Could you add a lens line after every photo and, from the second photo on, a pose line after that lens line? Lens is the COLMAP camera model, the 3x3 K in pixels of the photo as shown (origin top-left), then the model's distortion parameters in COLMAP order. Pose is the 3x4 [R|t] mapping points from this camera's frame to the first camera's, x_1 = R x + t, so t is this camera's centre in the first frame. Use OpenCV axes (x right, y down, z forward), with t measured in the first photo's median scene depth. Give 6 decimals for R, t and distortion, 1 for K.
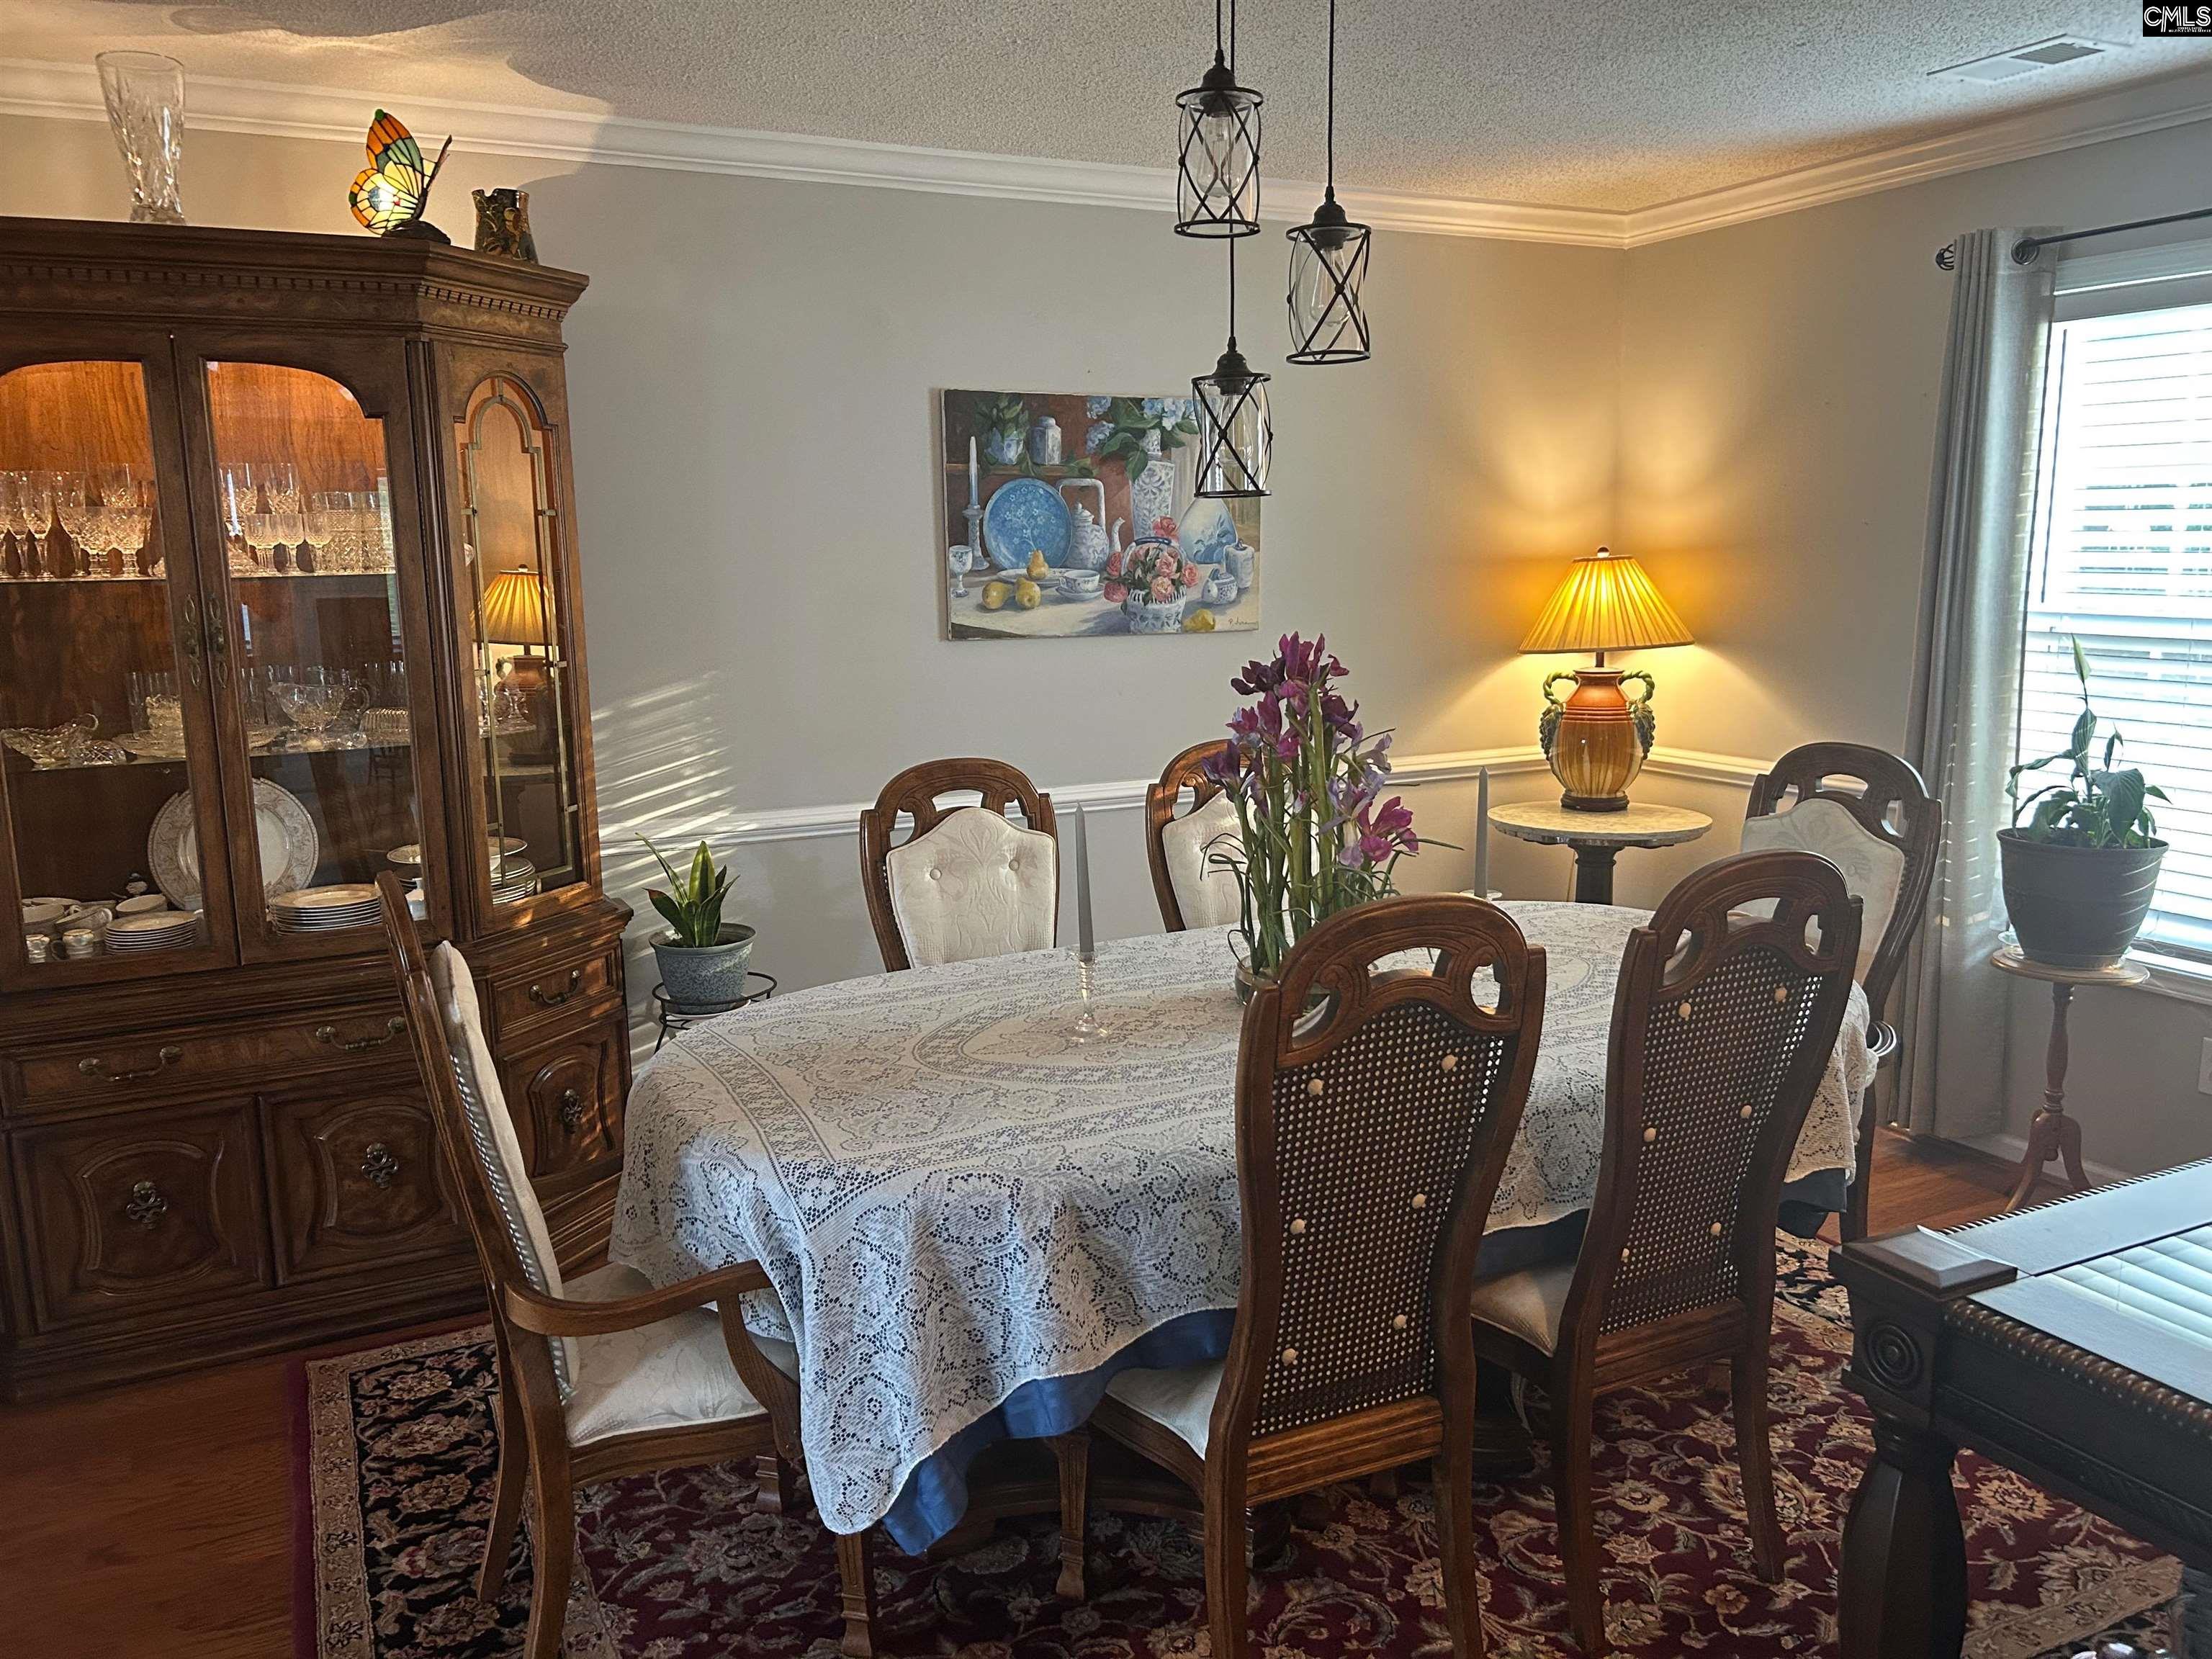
lens RADIAL K [[1647.3, 0, 1096.1], [0, 1647.3, 834.1], [0, 0, 1]] dist [0.055234, -0.063064]
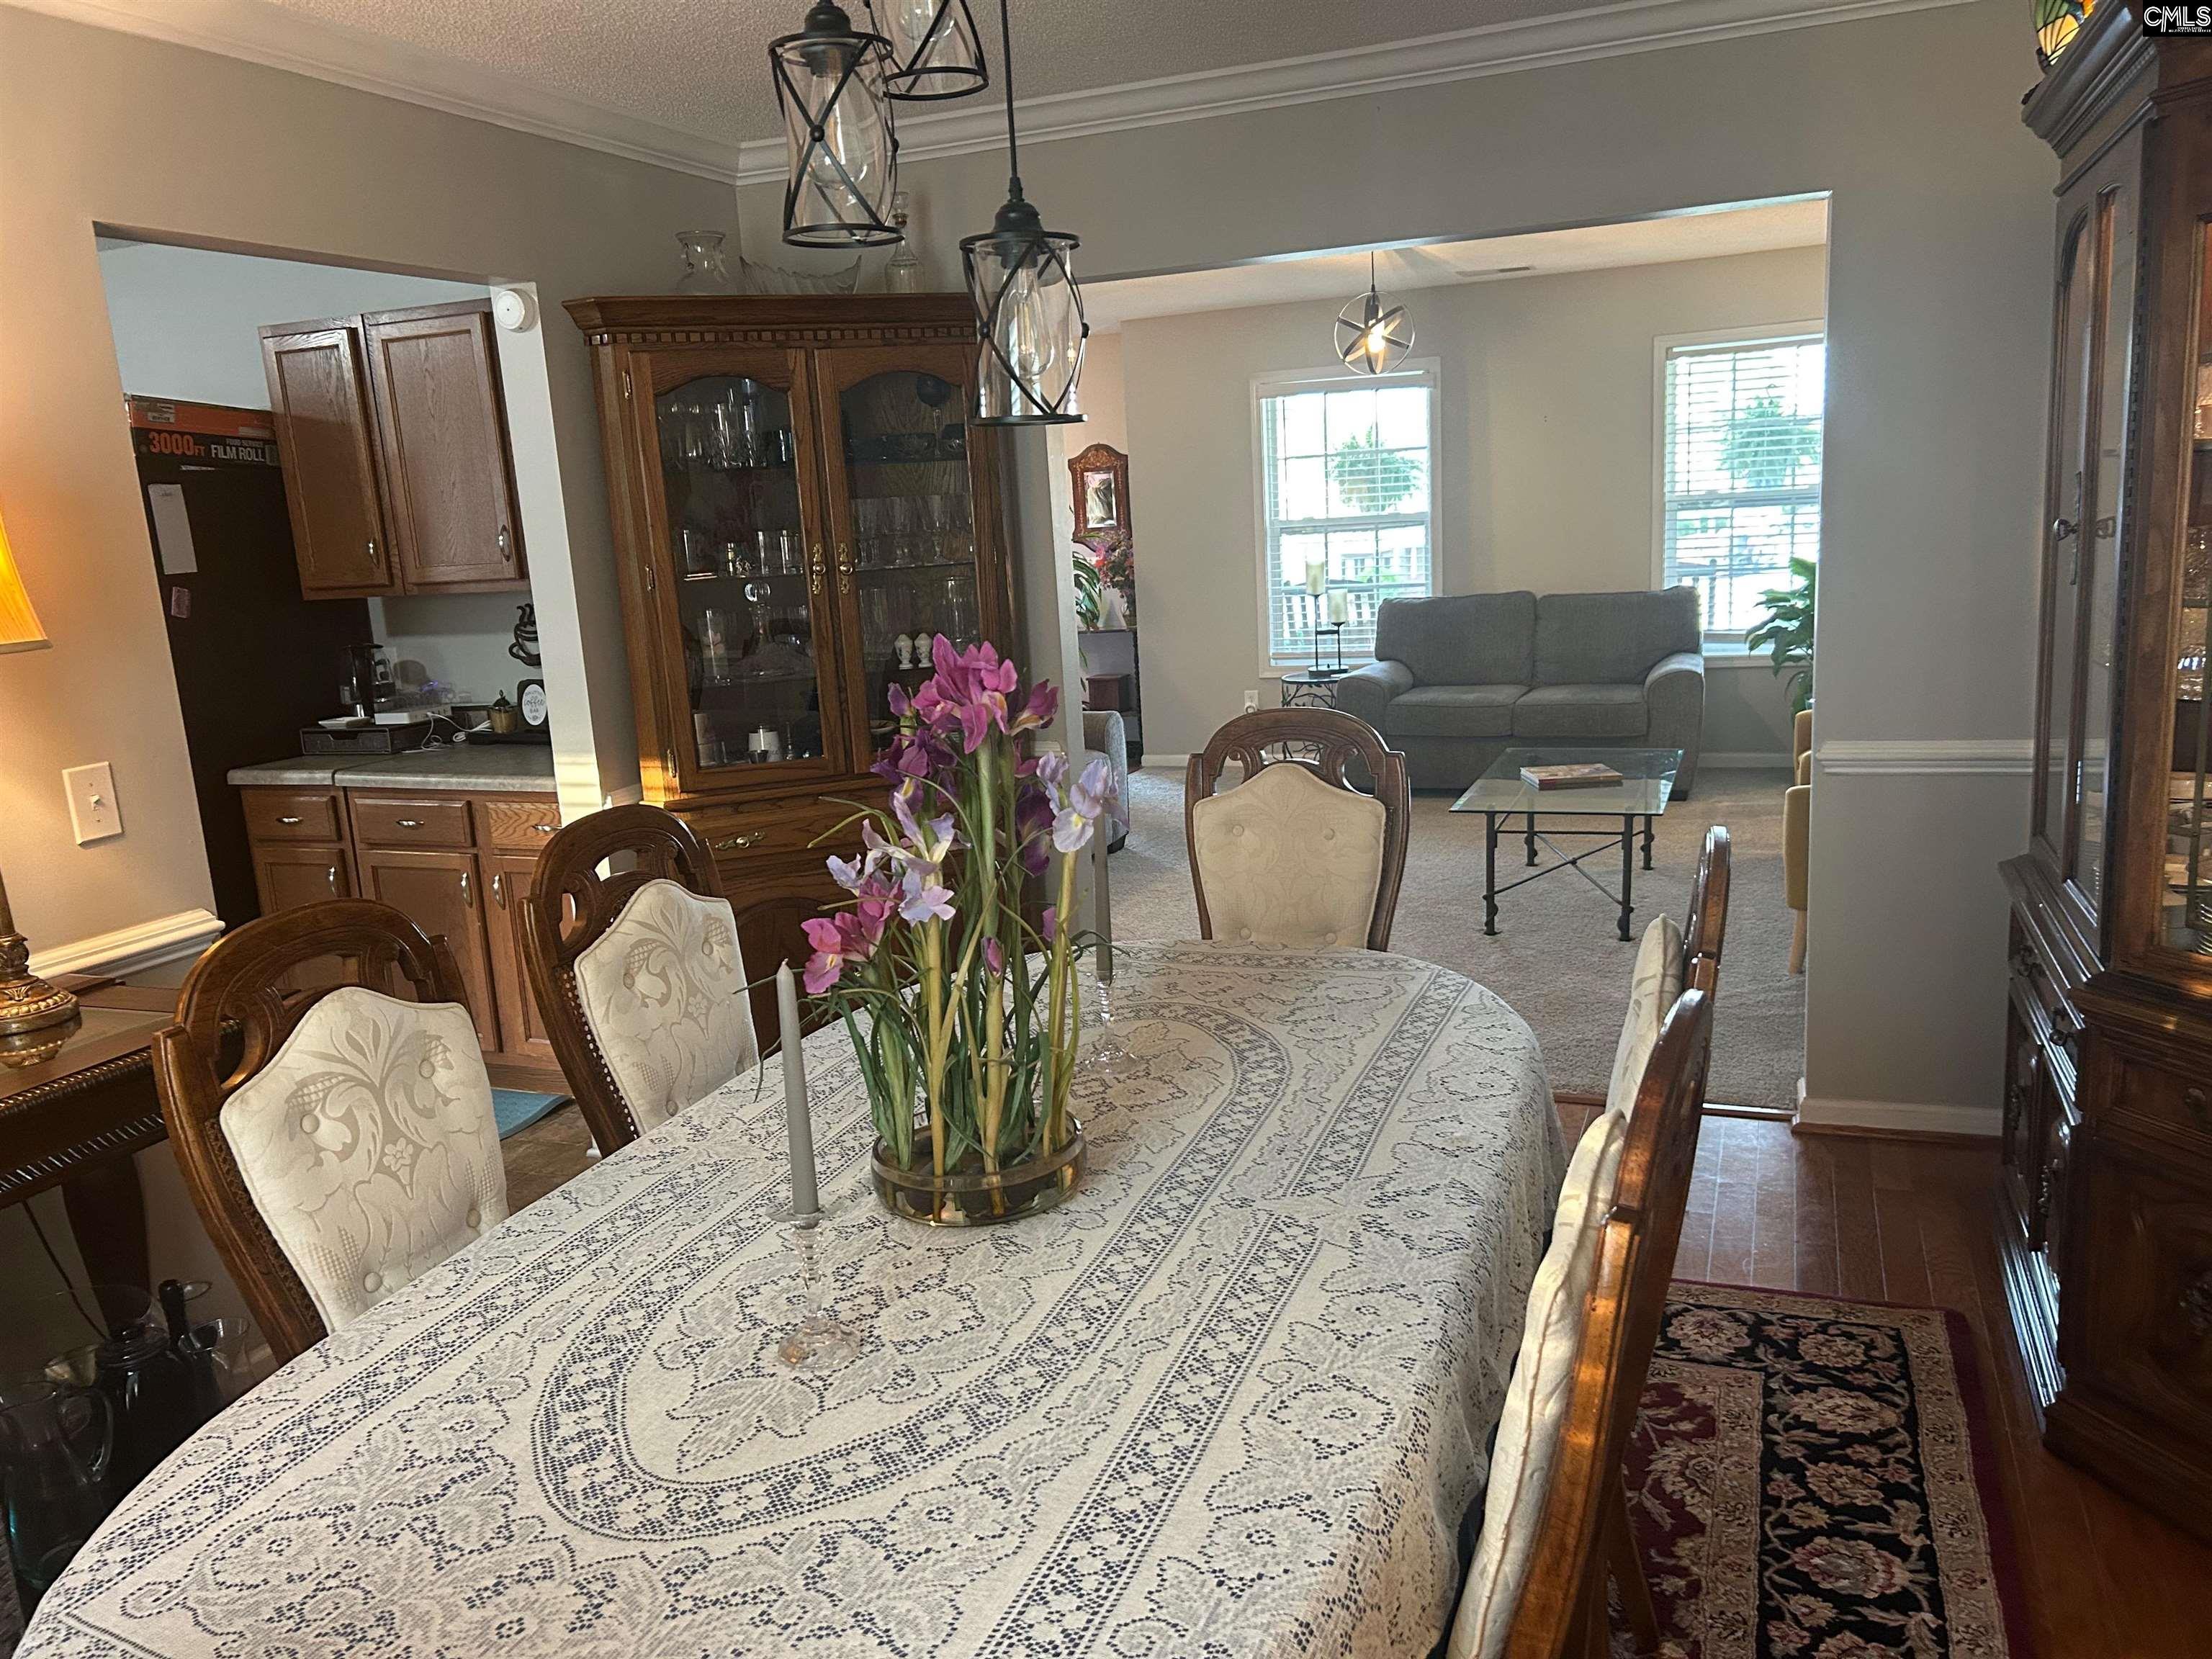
lens RADIAL K [[1647.3, 0, 1106.1], [0, 1647.3, 825.6], [0, 0, 1]] dist [0.055234, -0.063064]
pose [[-0.741836, 0.183661, -0.644941, 0.420233], [-0.045381, 0.945808, 0.321540, -0.216886], [0.669044, 0.267798, -0.693299, 1.239363]]
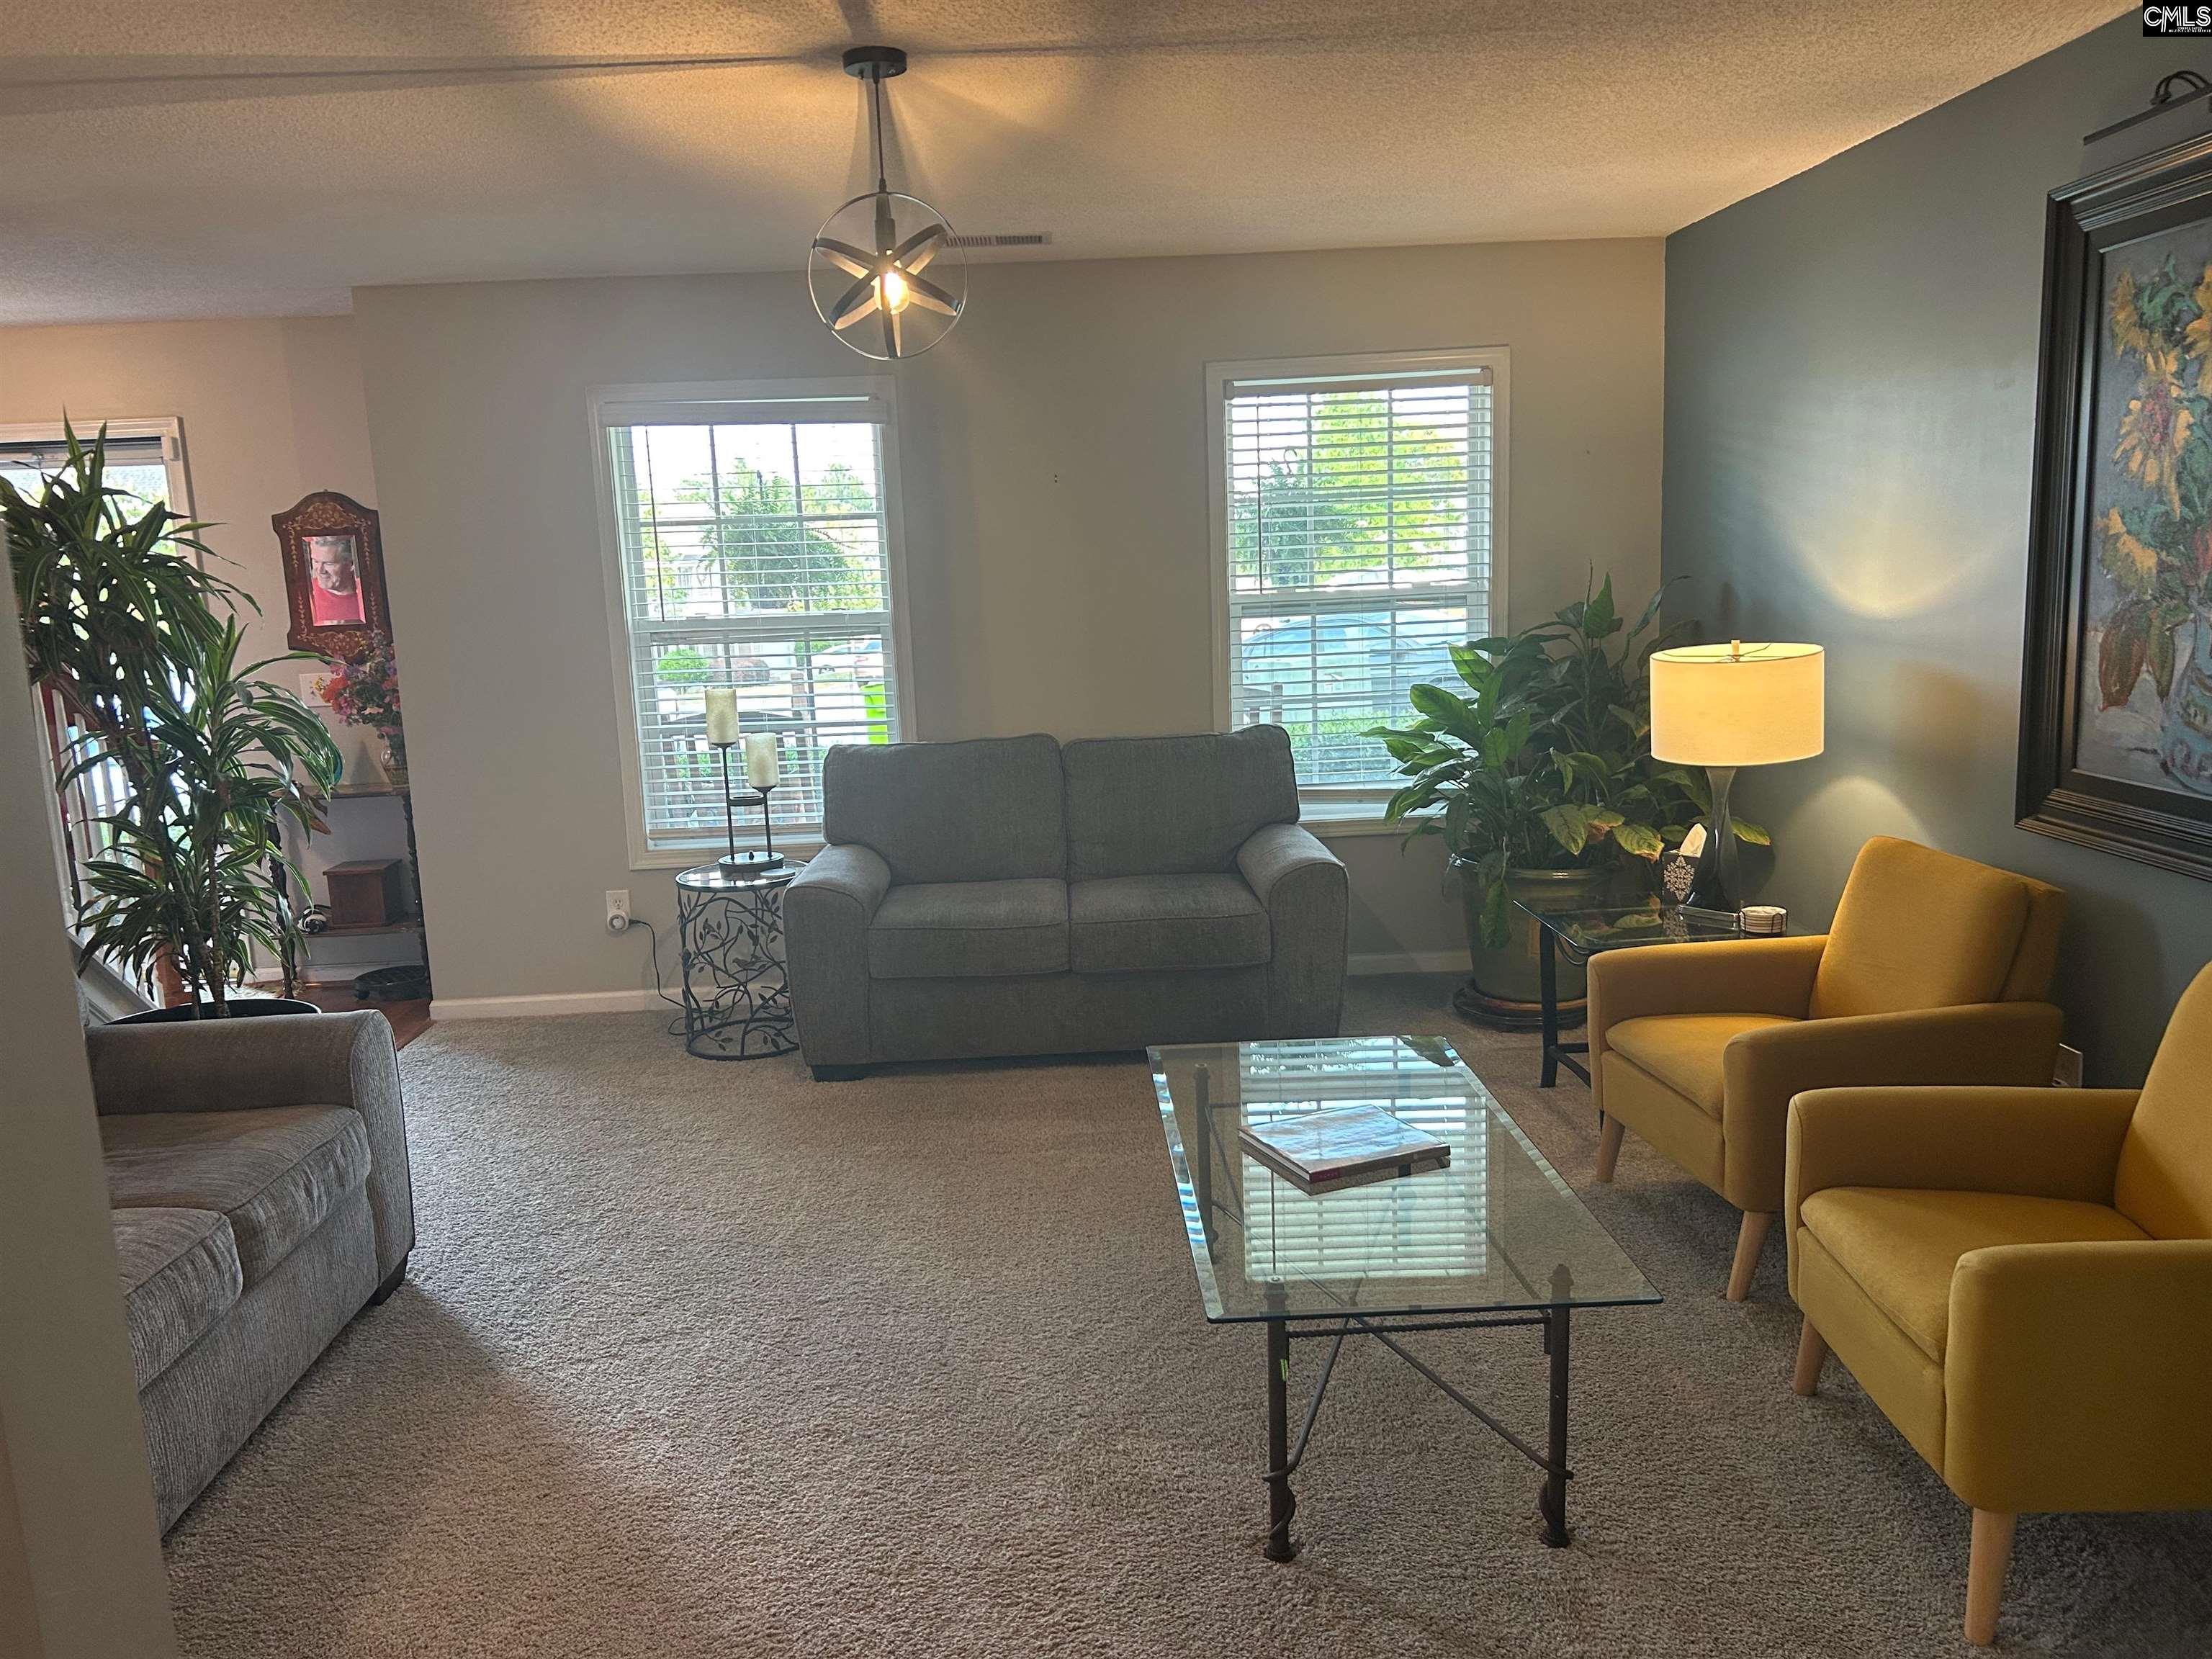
lens RADIAL K [[1647.3, 0, 1086.0], [0, 1647.3, 838.1], [0, 0, 1]] dist [0.055234, -0.063064]
pose [[-0.417152, 0.189477, -0.888866, 0.086005], [-0.107856, 0.960794, 0.255427, -0.160407], [0.902414, 0.202421, -0.380360, 0.885306]]
